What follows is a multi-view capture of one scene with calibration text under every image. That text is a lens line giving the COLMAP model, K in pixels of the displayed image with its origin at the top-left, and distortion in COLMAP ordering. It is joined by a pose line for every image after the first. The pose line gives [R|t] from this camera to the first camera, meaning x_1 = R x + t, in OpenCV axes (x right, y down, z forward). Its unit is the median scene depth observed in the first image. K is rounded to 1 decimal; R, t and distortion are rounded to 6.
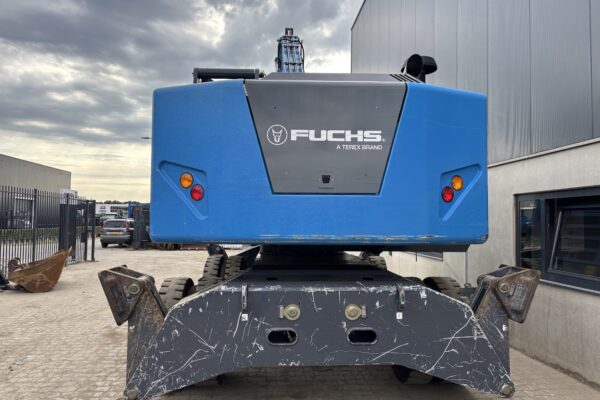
lens RADIAL K [[462.9, 0, 296.7], [0, 462.9, 200.2], [0, 0, 1]] dist [0.006803, -0.011806]
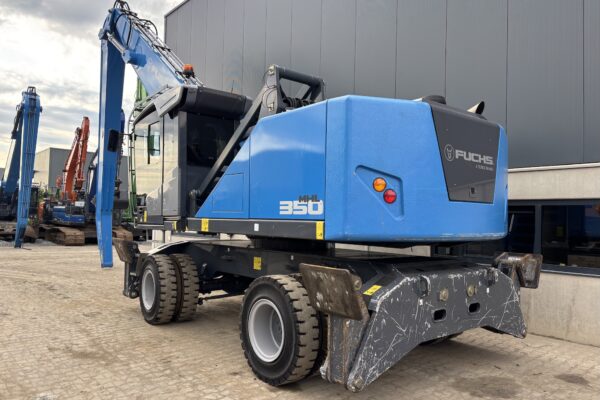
lens RADIAL K [[462.9, 0, 295.0], [0, 462.9, 209.0], [0, 0, 1]] dist [0.006803, -0.011806]
pose [[0.803375, 0.020664, 0.595115, -1.088906], [-0.040991, 0.998946, 0.020650, 0.000226], [-0.594061, -0.040984, 0.803375, 0.238887]]
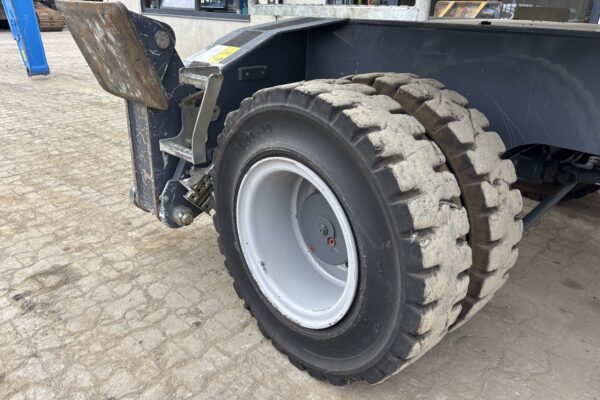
lens RADIAL K [[462.9, 0, 298.1], [0, 462.9, 197.1], [0, 0, 1]] dist [0.006803, -0.011806]
pose [[0.723737, -0.266541, 0.636523, -0.675217], [-0.044930, 0.902237, 0.428893, 0.177195], [-0.688612, -0.339004, 0.641007, 1.903184]]
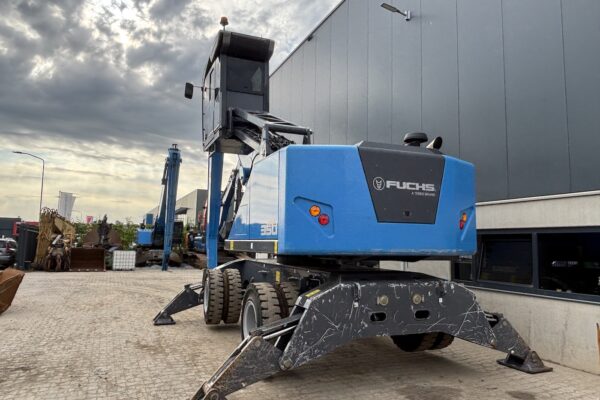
lens RADIAL K [[431.7, 0, 297.6], [0, 431.7, 199.2], [0, 0, 1]] dist [0.004313, -0.010192]
pose [[0.940501, 0.041477, 0.337250, -0.763900], [-0.021814, 0.997845, -0.061889, 0.005025], [-0.339090, 0.050850, 0.939379, -0.247744]]
